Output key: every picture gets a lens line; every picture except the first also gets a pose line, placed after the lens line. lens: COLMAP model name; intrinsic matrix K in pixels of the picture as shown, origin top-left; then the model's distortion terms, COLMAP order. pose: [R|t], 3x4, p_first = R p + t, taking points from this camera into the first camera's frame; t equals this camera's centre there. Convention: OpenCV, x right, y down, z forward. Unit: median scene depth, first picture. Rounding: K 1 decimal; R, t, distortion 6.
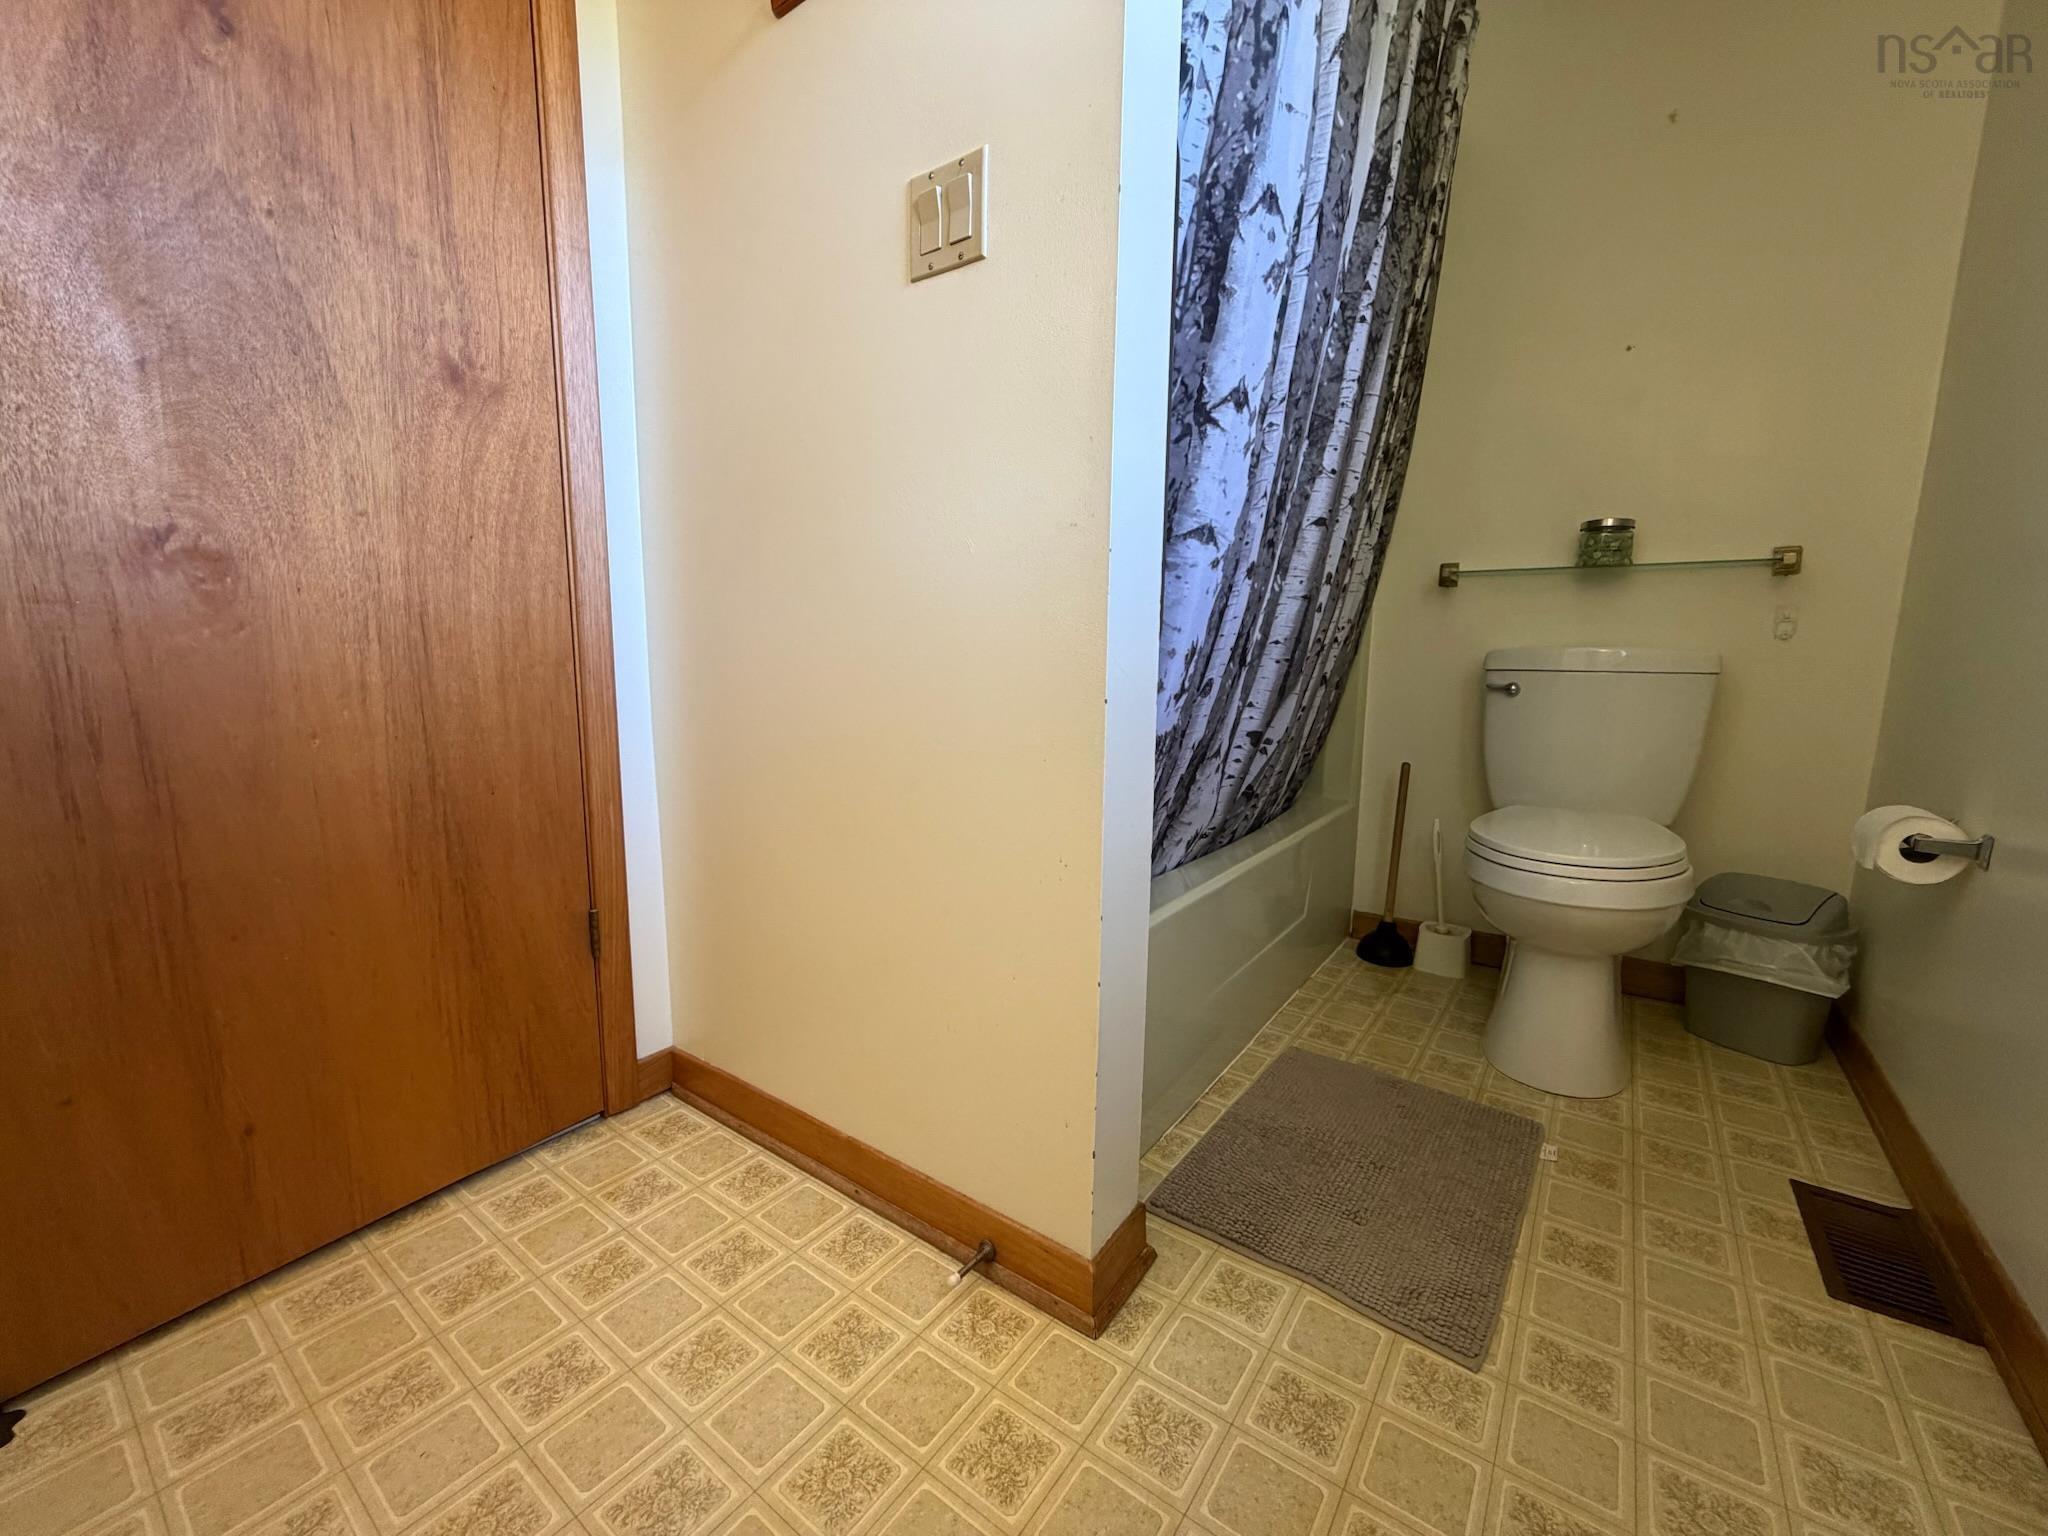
lens RADIAL K [[813.8, 0, 1018.2], [0, 813.8, 770.0], [0, 0, 1]] dist [0.001303, -0.000033]
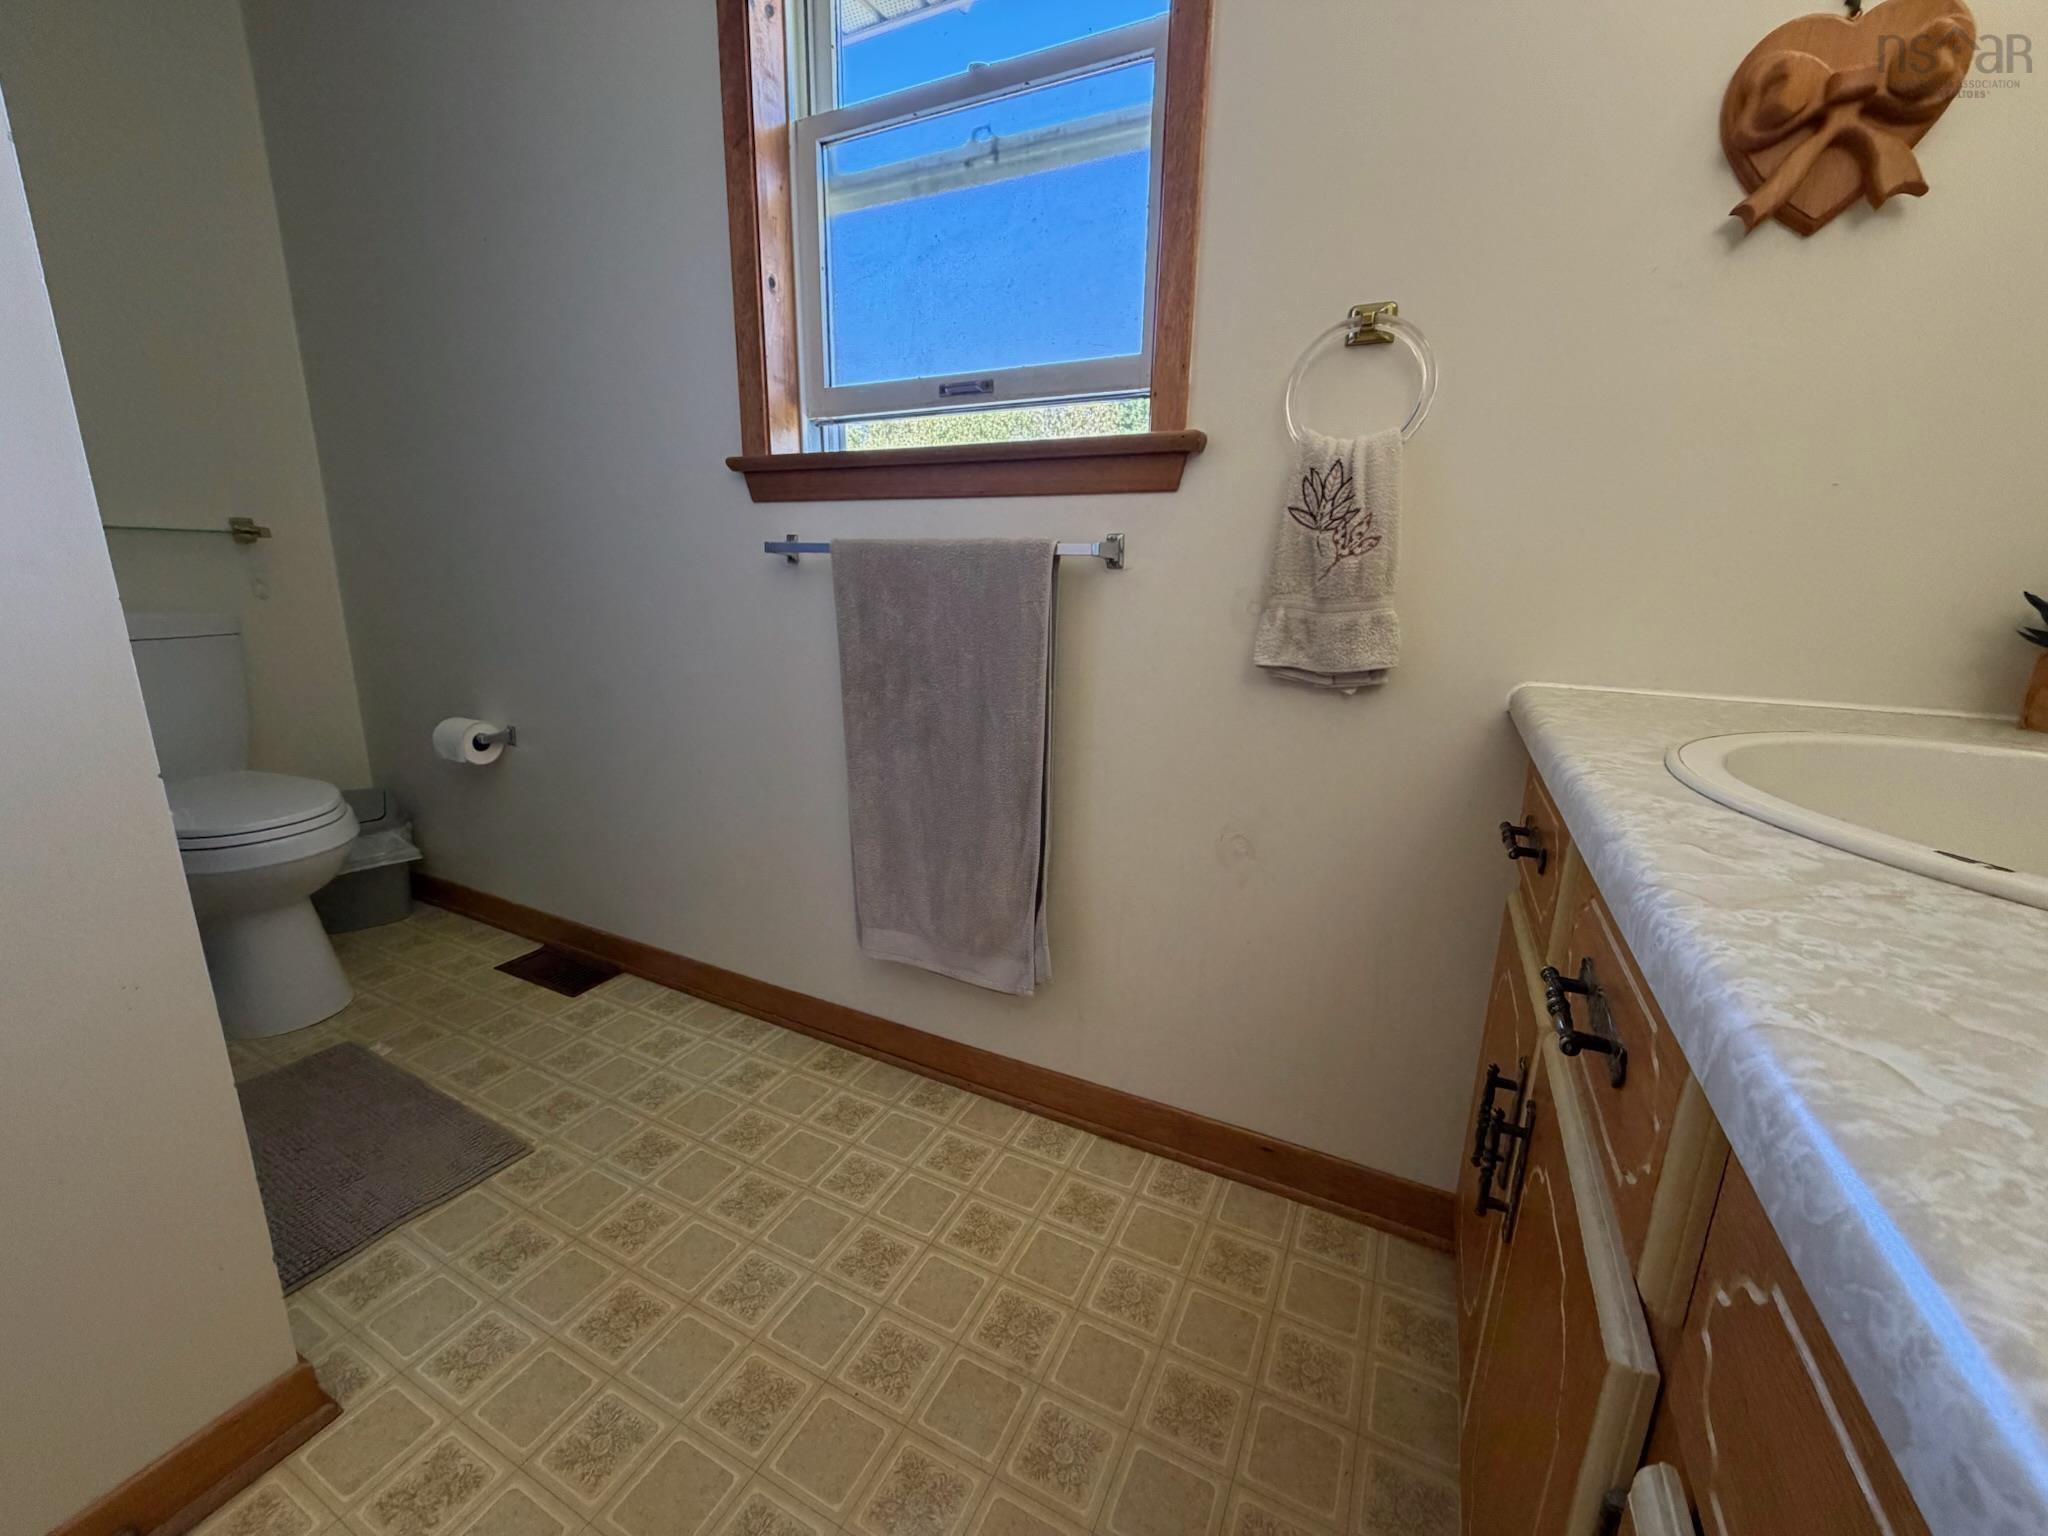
lens RADIAL K [[813.8, 0, 1018.9], [0, 813.8, 771.5], [0, 0, 1]] dist [0.001303, -0.000033]
pose [[-0.164870, -0.246955, 0.954898, -0.711613], [0.120192, 0.955901, 0.267967, -0.174436], [-0.978965, 0.158951, -0.127918, 0.200620]]
